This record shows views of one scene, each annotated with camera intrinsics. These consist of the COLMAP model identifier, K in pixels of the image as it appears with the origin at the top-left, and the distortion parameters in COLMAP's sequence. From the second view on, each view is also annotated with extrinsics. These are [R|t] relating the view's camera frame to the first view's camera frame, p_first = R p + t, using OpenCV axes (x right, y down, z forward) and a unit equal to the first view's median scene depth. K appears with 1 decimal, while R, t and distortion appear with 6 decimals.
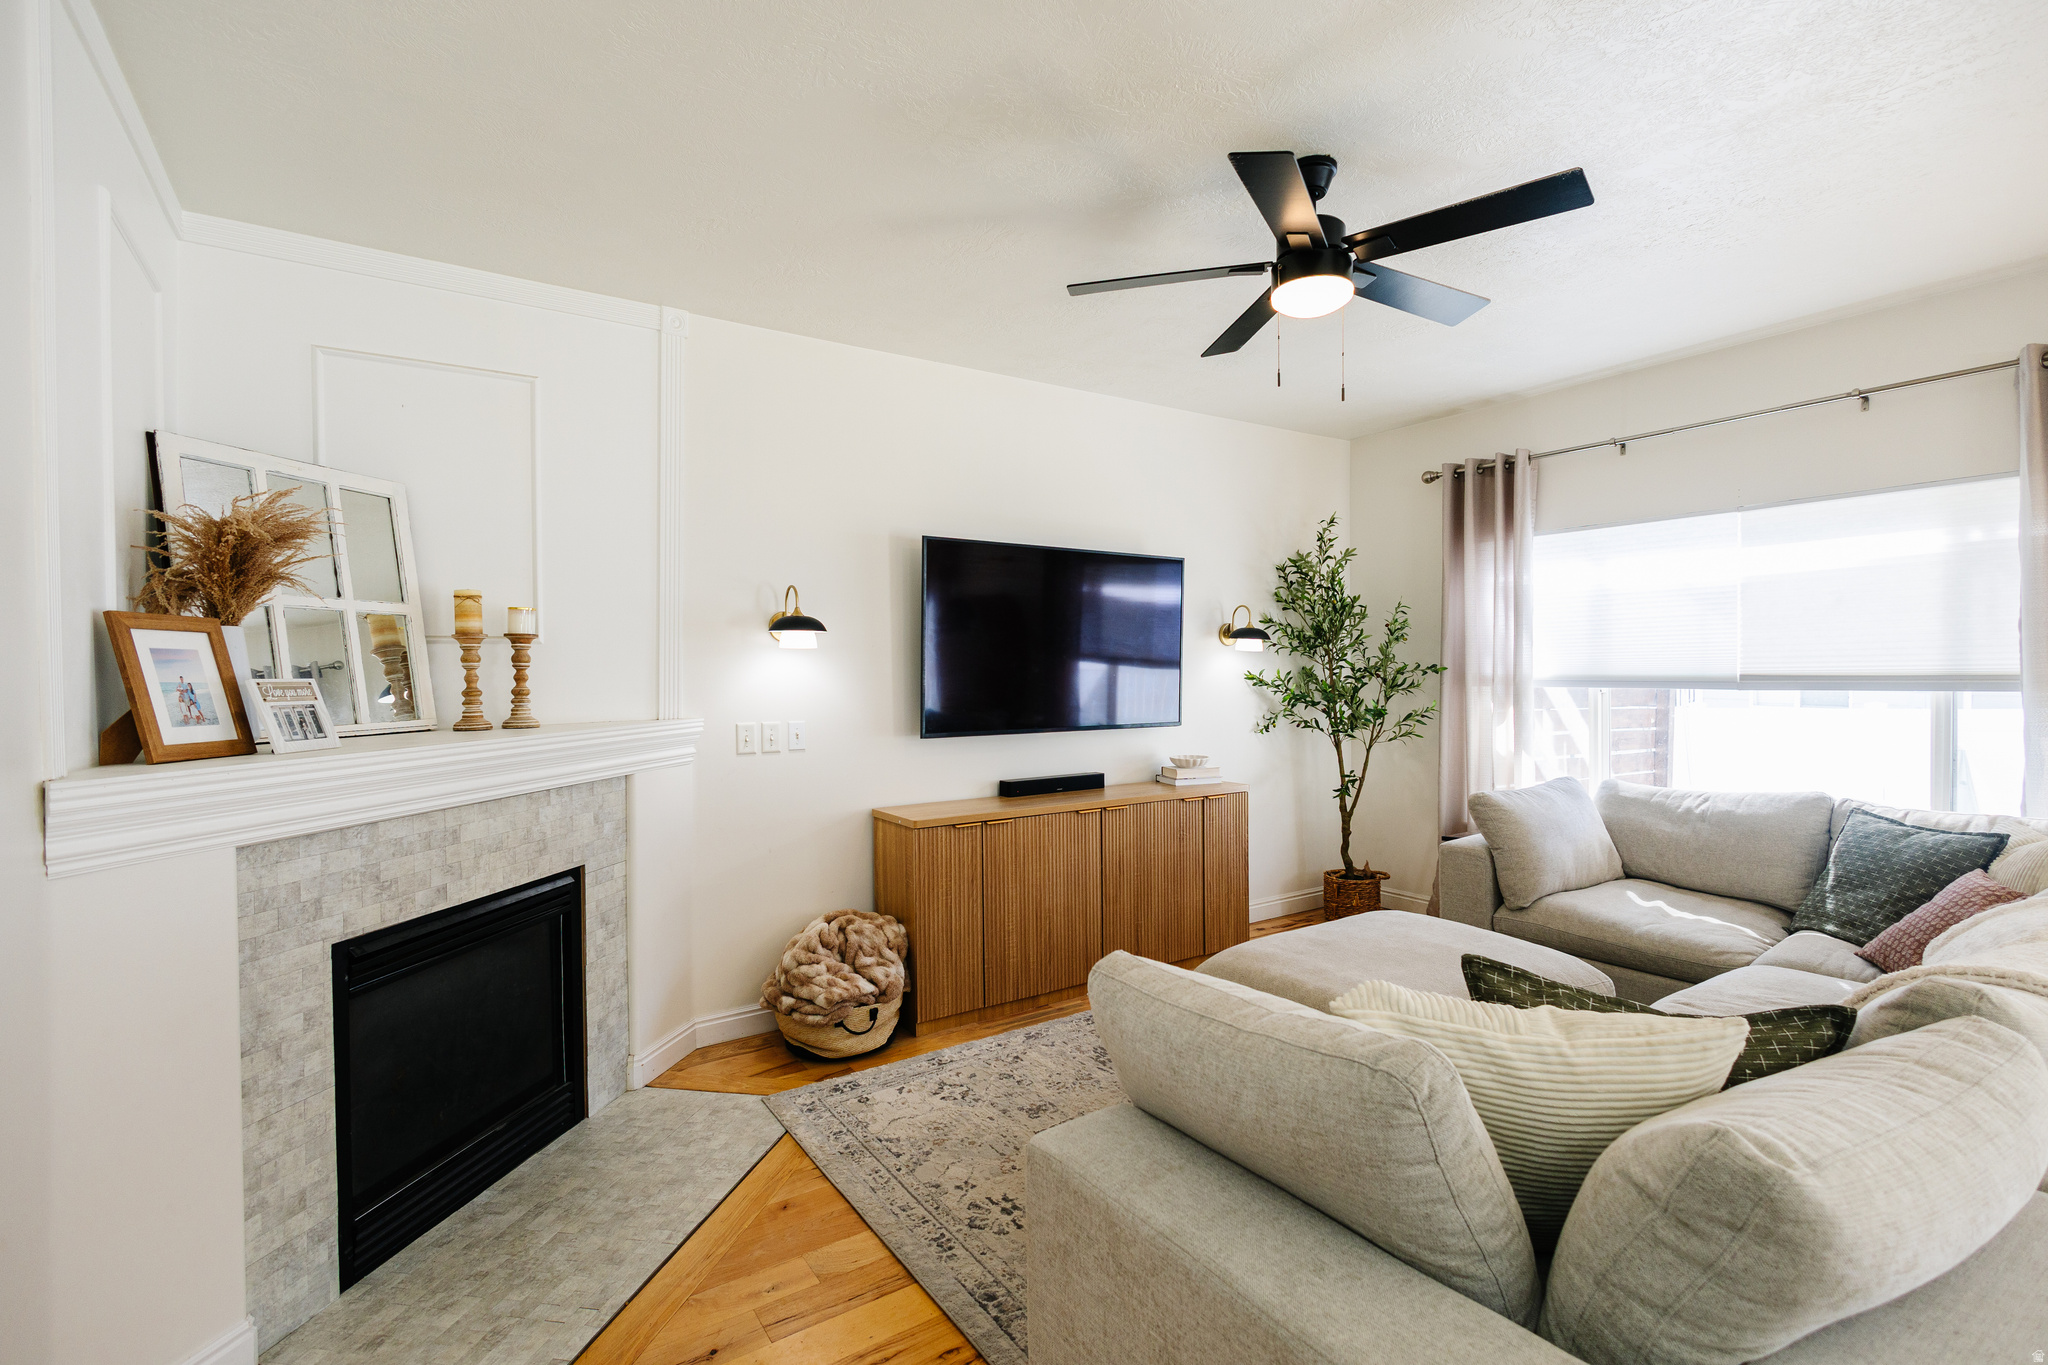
lens RADIAL K [[948.6, 0, 1024.6], [0, 948.6, 685.6], [0, 0, 1]] dist [-0.000012, 0.000090]
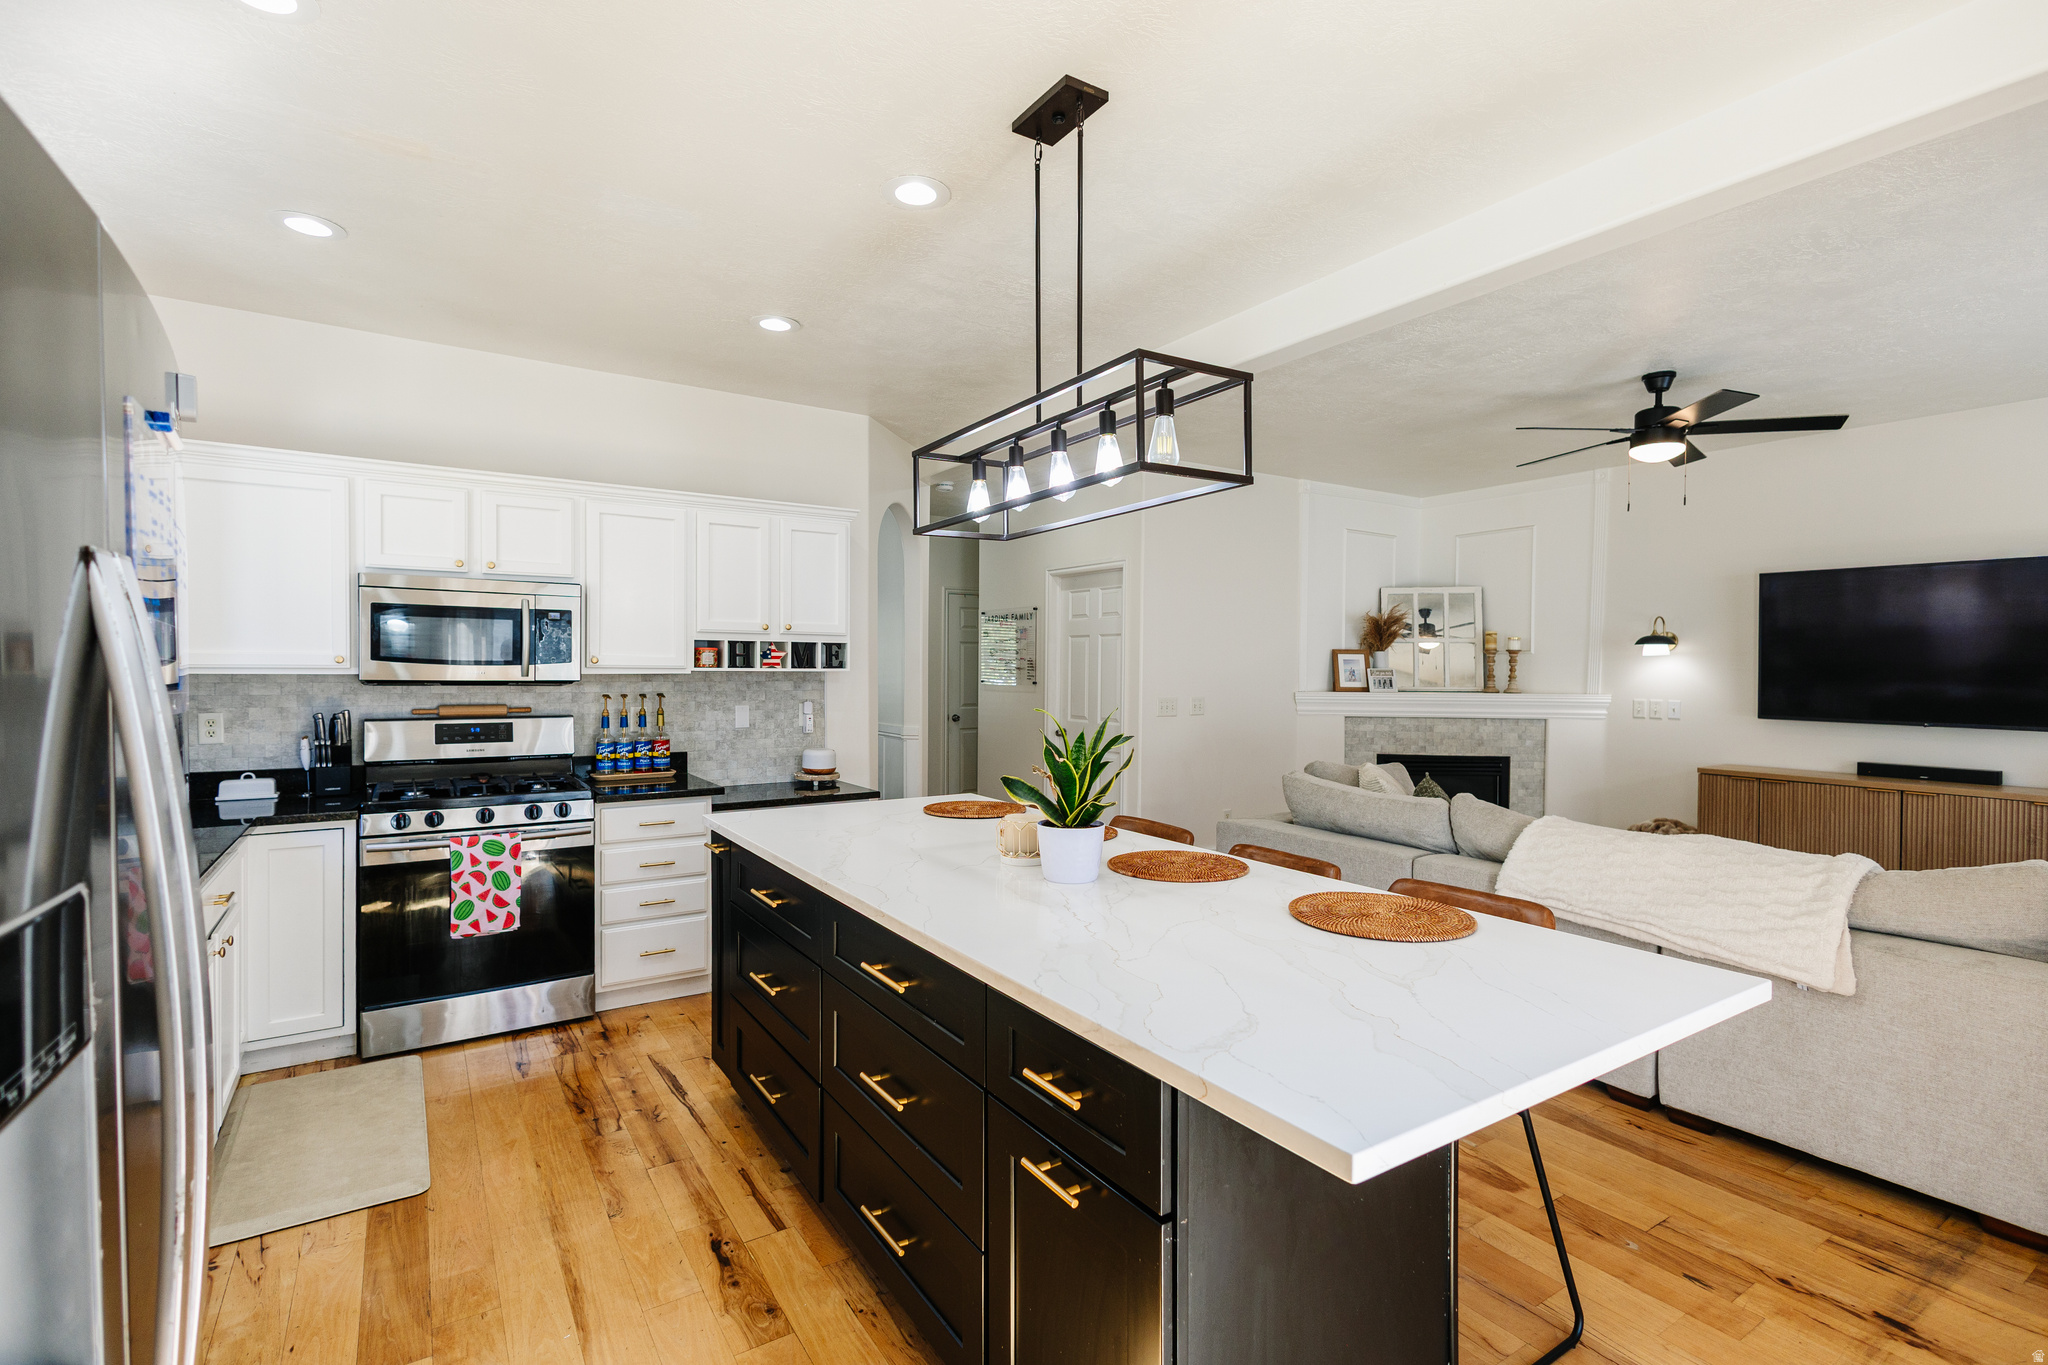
lens RADIAL K [[948.6, 0, 1021.7], [0, 948.6, 680.5], [0, 0, 1]] dist [-0.000012, 0.000090]
pose [[-0.010332, 0.025280, -0.999627, 1.680500], [-0.021568, 0.999442, 0.025499, -0.015842], [0.999714, 0.021823, -0.009781, -0.097412]]
